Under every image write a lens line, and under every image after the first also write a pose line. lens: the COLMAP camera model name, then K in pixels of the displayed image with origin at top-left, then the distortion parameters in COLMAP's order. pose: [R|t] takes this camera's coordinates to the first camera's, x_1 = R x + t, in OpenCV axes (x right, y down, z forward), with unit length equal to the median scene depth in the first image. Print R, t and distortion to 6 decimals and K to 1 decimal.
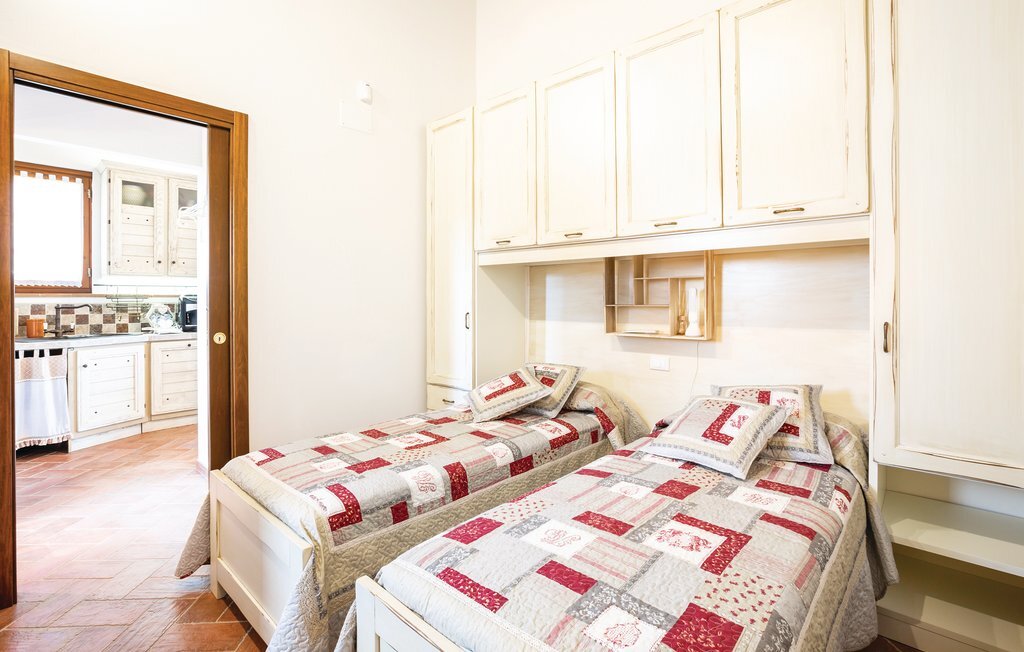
lens RADIAL K [[467.5, 0, 522.8], [0, 467.5, 301.7], [0, 0, 1]] dist [-0.013812, 0.001166]
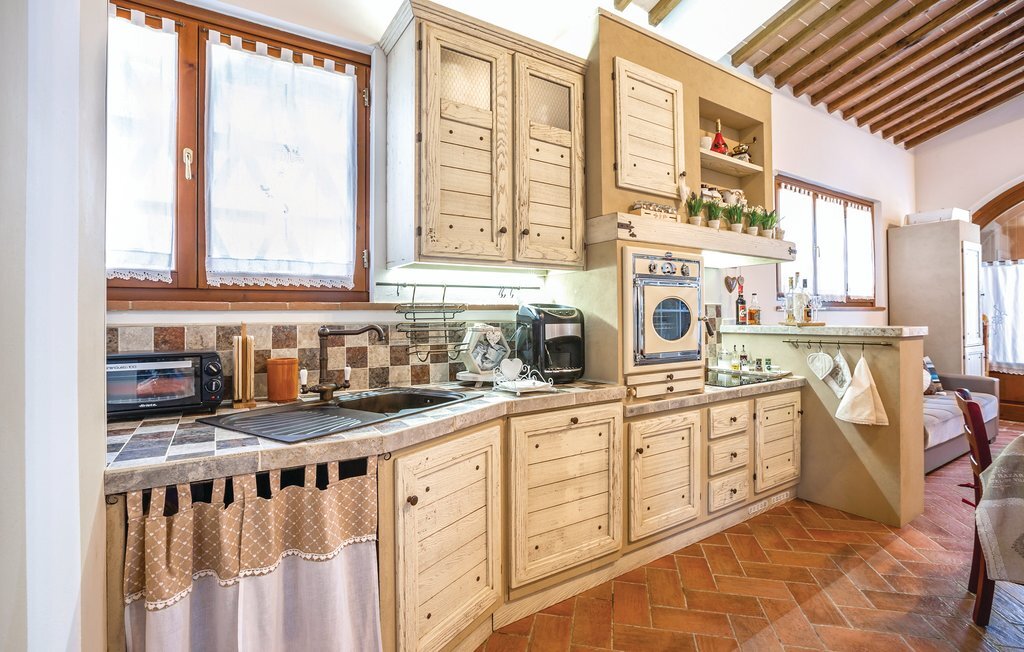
lens RADIAL K [[467.5, 0, 506.2], [0, 467.5, 308.8], [0, 0, 1]] dist [-0.013812, 0.001166]
pose [[0.960430, -0.009058, -0.278376, -0.669922], [0.003767, 0.999802, -0.019535, -0.001314], [0.278497, 0.017714, 0.960274, 0.580255]]
